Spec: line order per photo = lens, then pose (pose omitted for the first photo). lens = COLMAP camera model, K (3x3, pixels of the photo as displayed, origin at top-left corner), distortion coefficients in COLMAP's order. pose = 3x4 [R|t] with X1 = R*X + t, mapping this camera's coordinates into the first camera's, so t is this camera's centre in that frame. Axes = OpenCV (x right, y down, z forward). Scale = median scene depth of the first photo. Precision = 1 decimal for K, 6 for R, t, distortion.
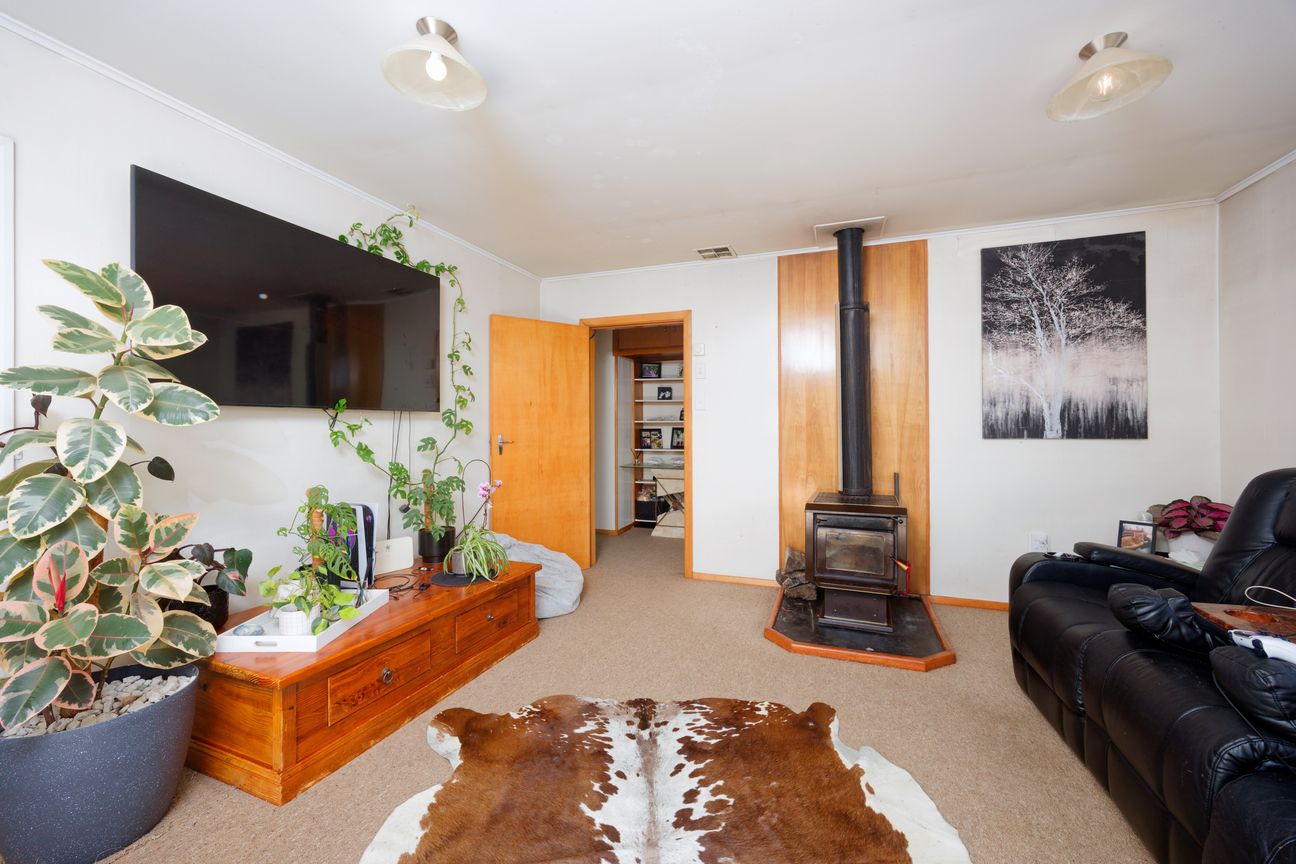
lens RADIAL K [[508.2, 0, 646.8], [0, 508.2, 424.1], [0, 0, 1]] dist [-0.002884, 0.000064]
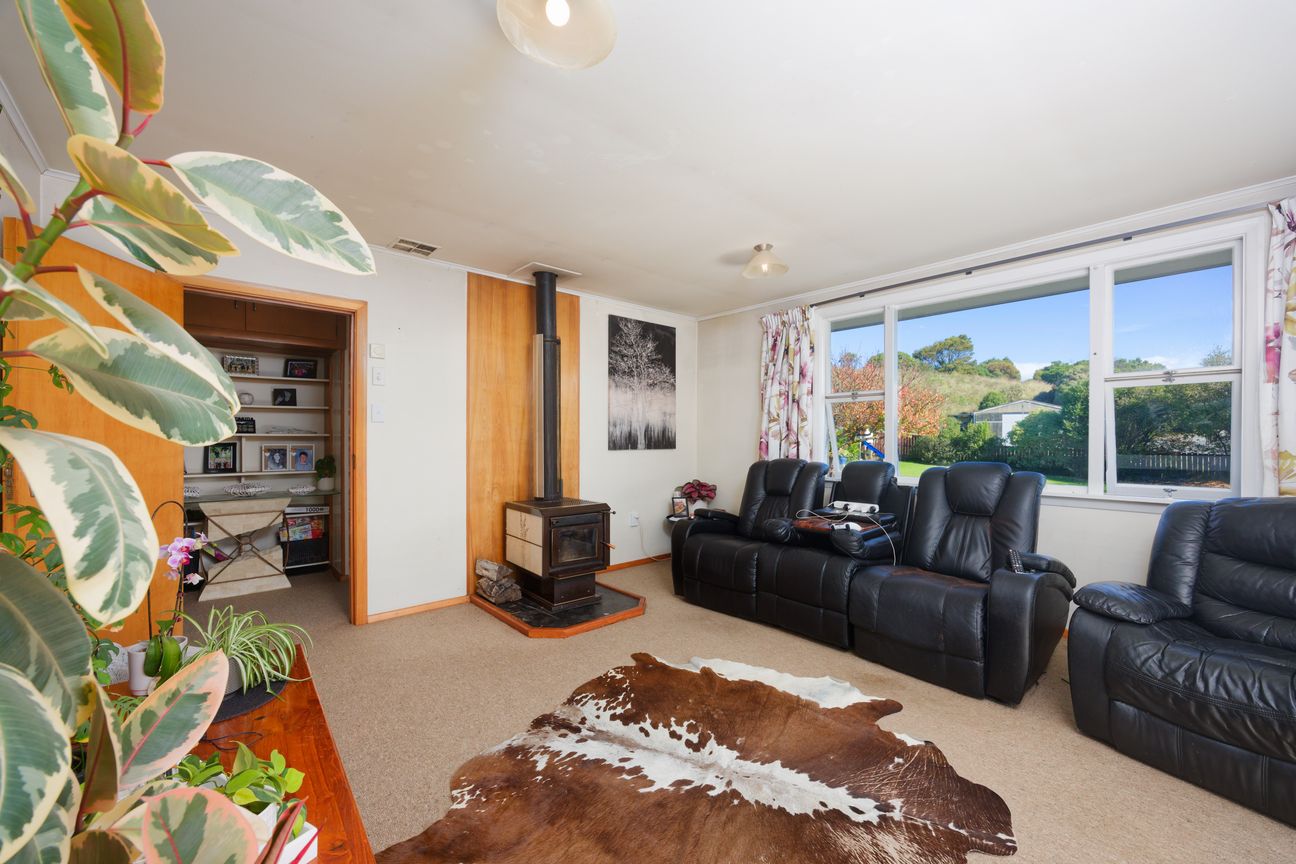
lens RADIAL K [[520.0, 0, 650.9], [0, 520.0, 443.2], [0, 0, 1]] dist [-0.001997, 0.000057]
pose [[0.455663, -0.004921, 0.890139, -0.618150], [-0.003891, 0.999964, 0.007520, -0.001811], [-0.890144, -0.006890, 0.455627, 0.266889]]
